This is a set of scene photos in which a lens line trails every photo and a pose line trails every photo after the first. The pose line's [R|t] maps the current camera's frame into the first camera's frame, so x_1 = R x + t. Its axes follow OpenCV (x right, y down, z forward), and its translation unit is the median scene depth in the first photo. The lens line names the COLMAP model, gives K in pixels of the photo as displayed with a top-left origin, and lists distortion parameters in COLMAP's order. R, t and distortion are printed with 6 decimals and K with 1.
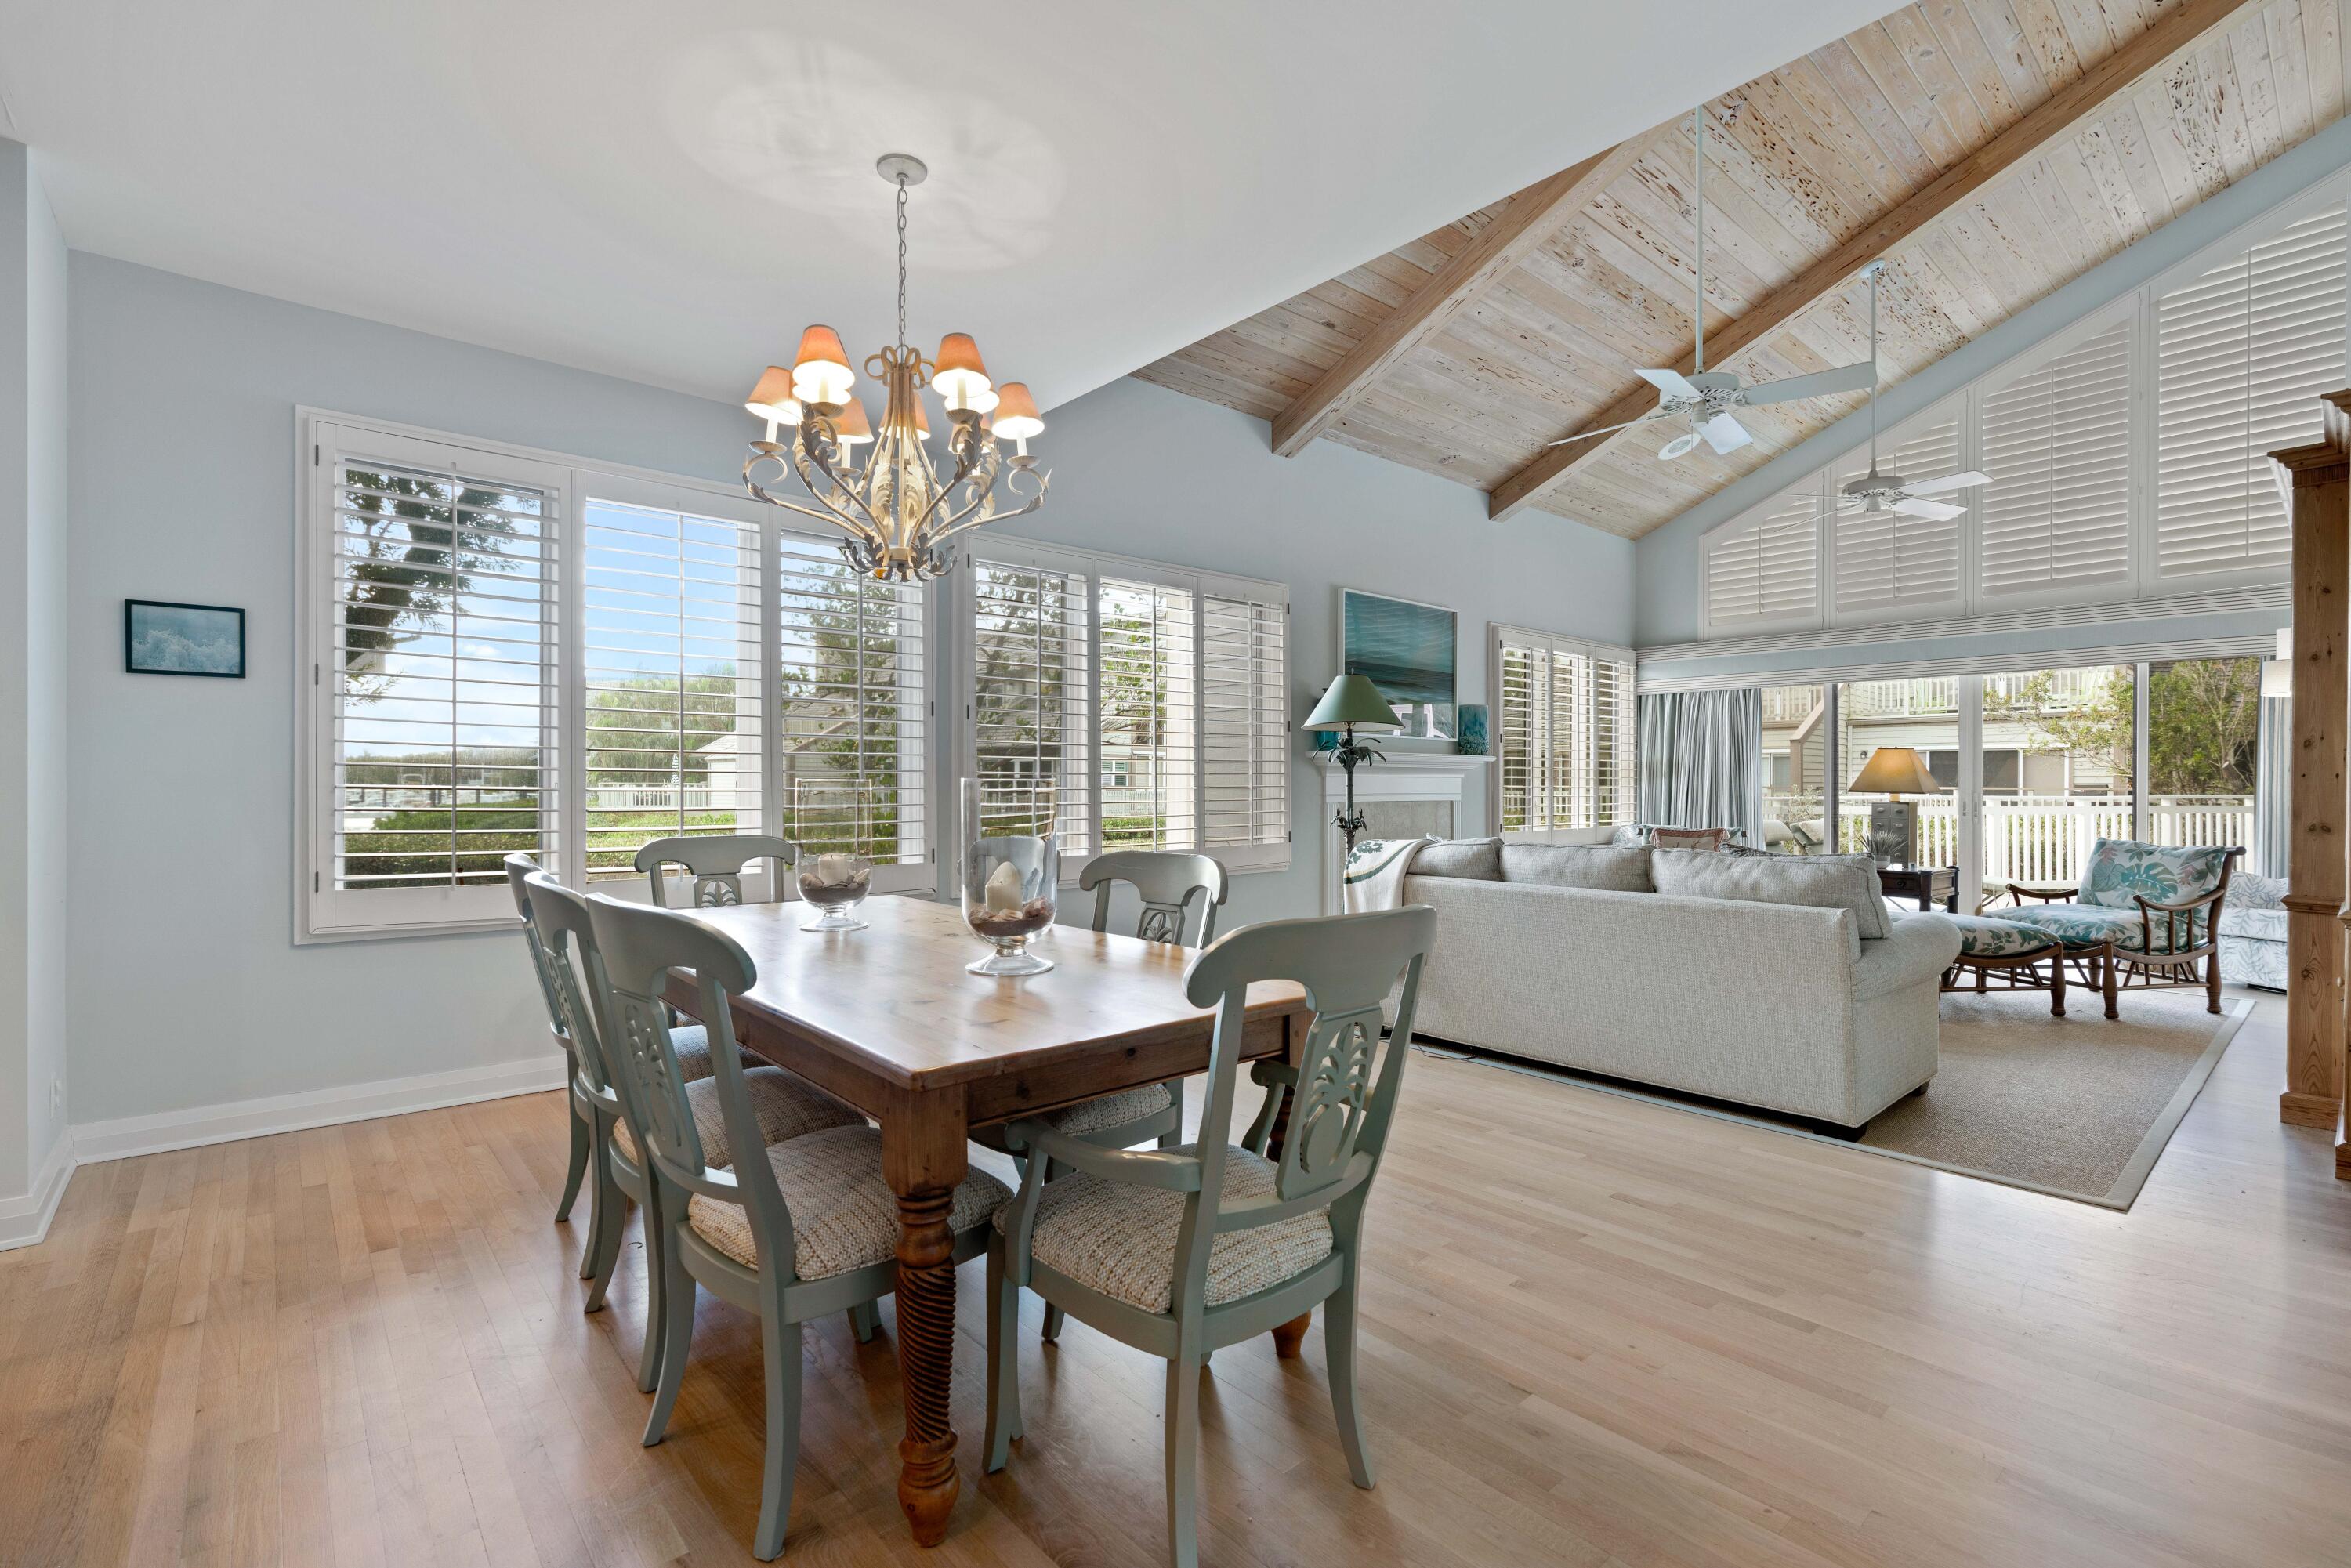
lens RADIAL K [[1073.3, 0, 1163.6], [0, 1073.3, 784.4], [0, 0, 1]] dist [-0.001371, 0.001056]
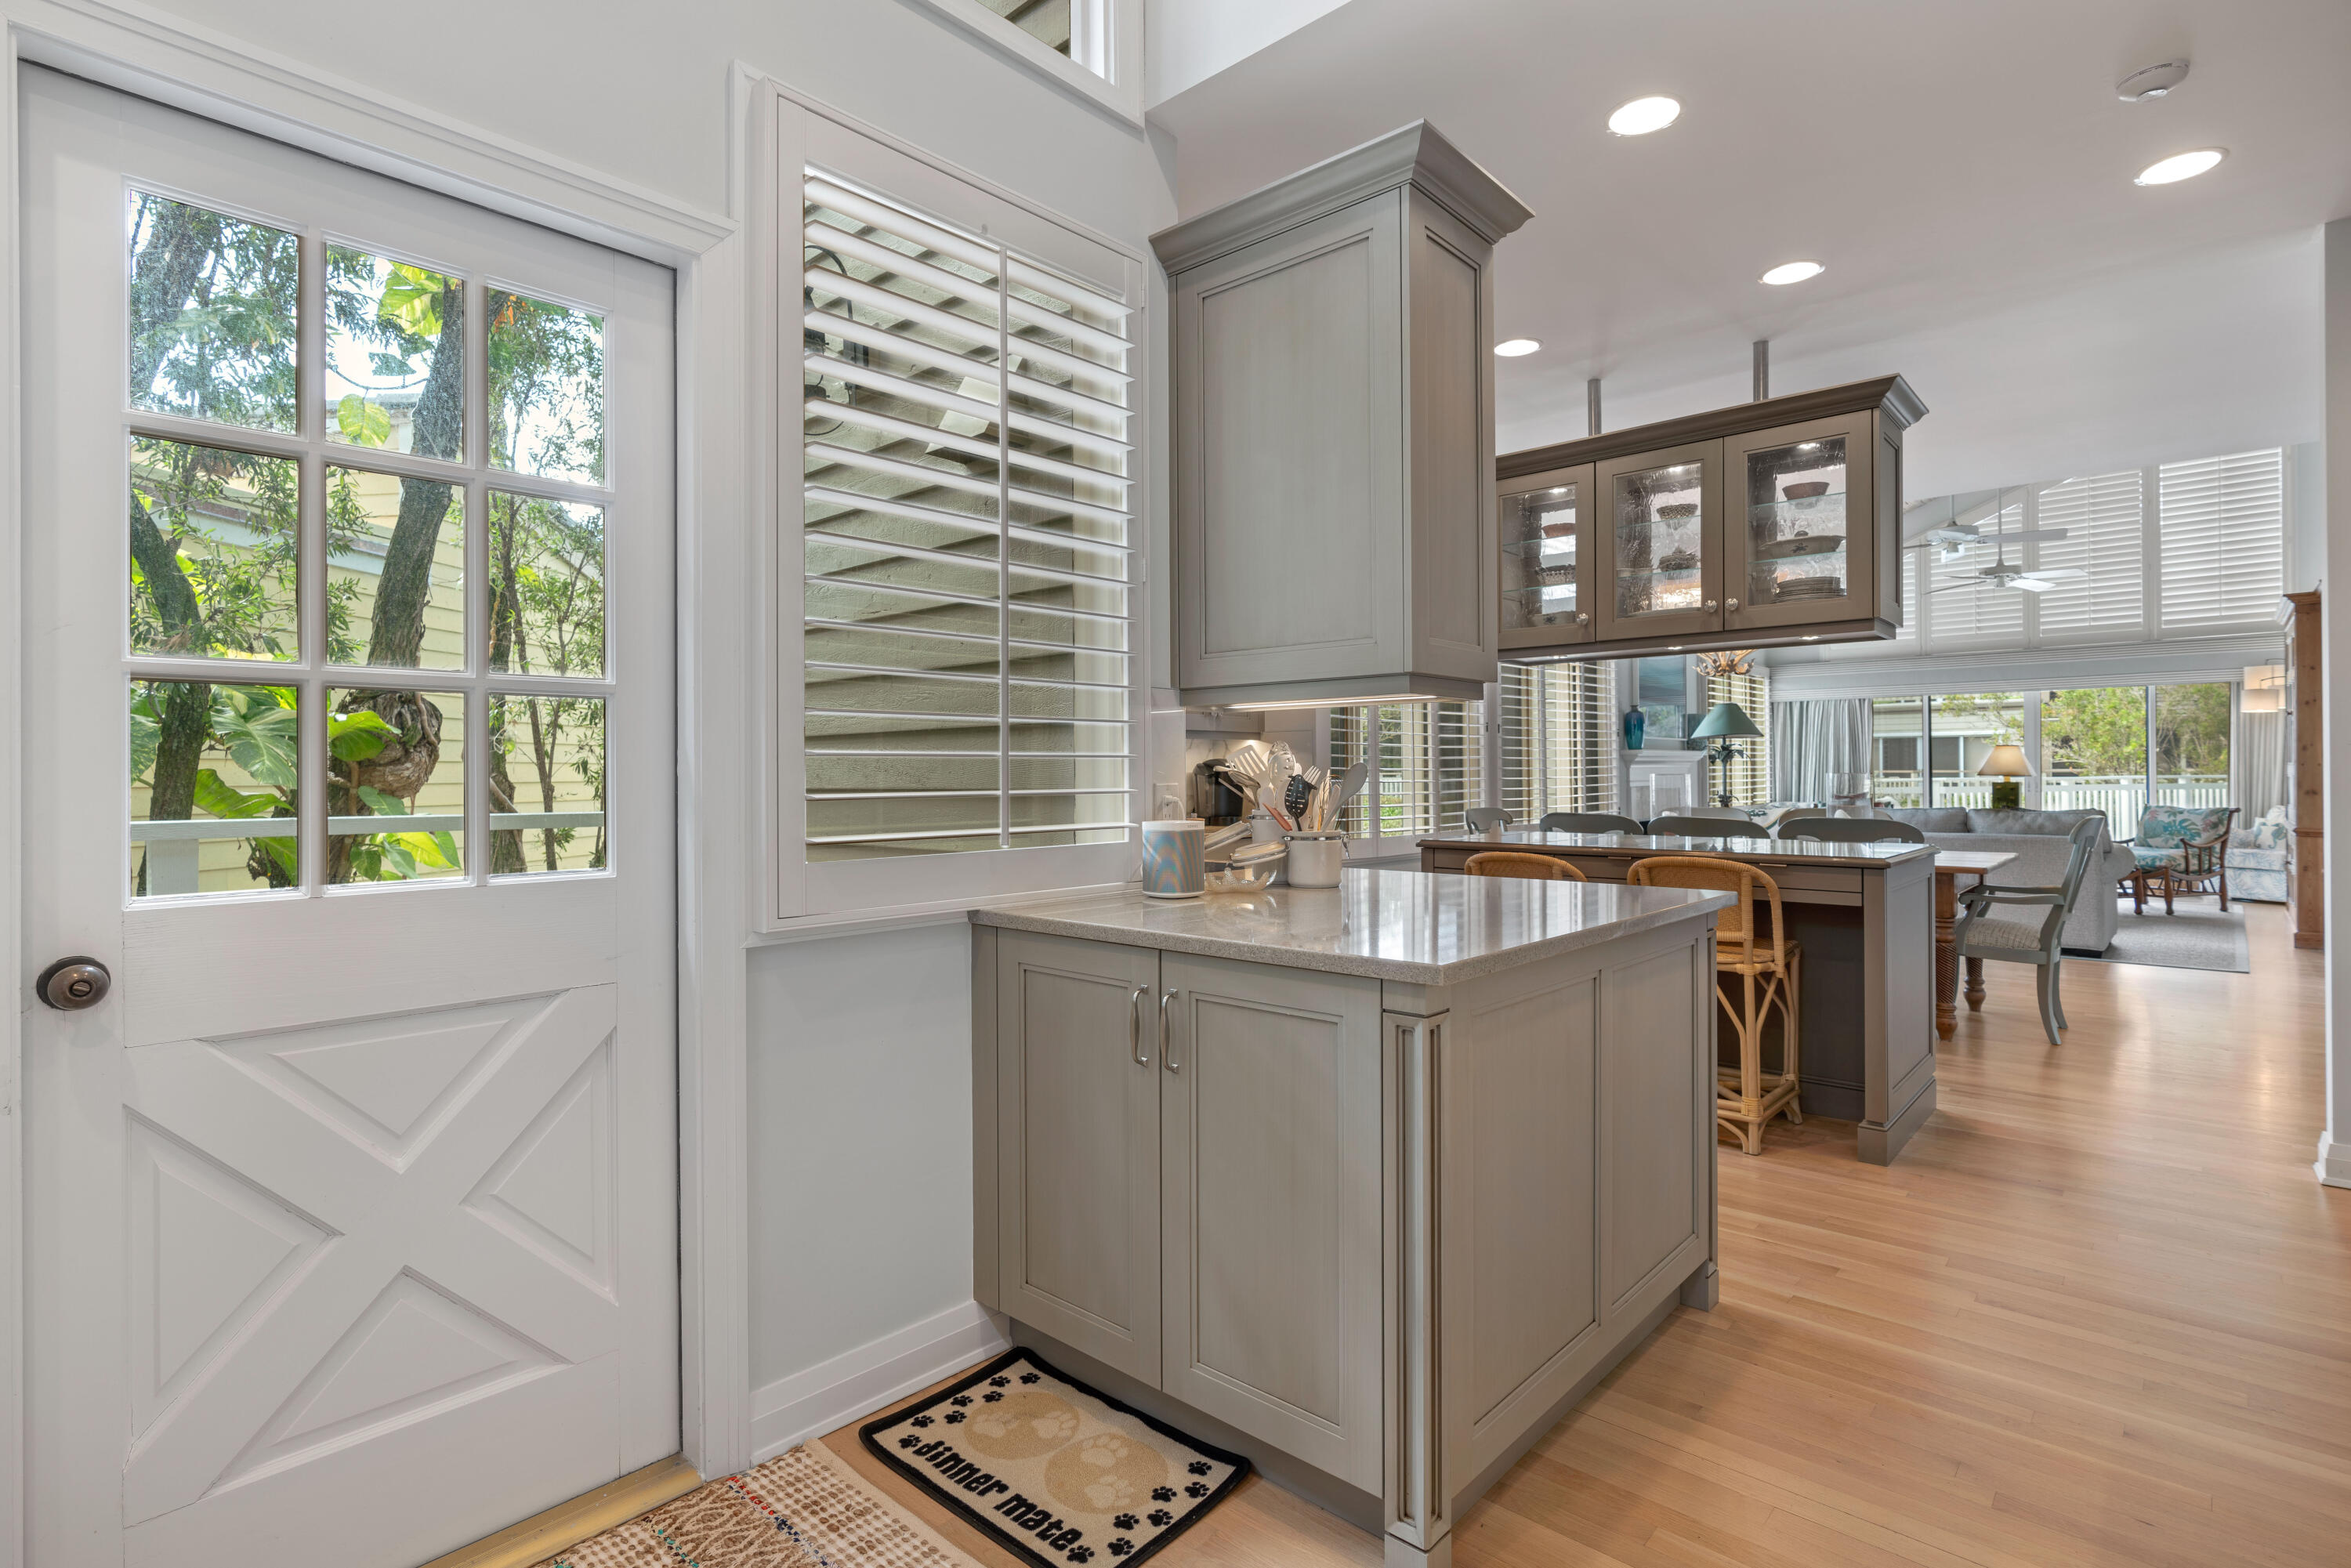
lens RADIAL K [[1119.3, 0, 1188.4], [0, 1119.3, 766.9], [0, 0, 1]] dist [0.000136, 0.000234]
pose [[0.995480, -0.009983, 0.094444, -0.699015], [0.010641, 0.999922, -0.006465, -0.007788], [-0.094372, 0.007441, 0.995509, -0.505487]]
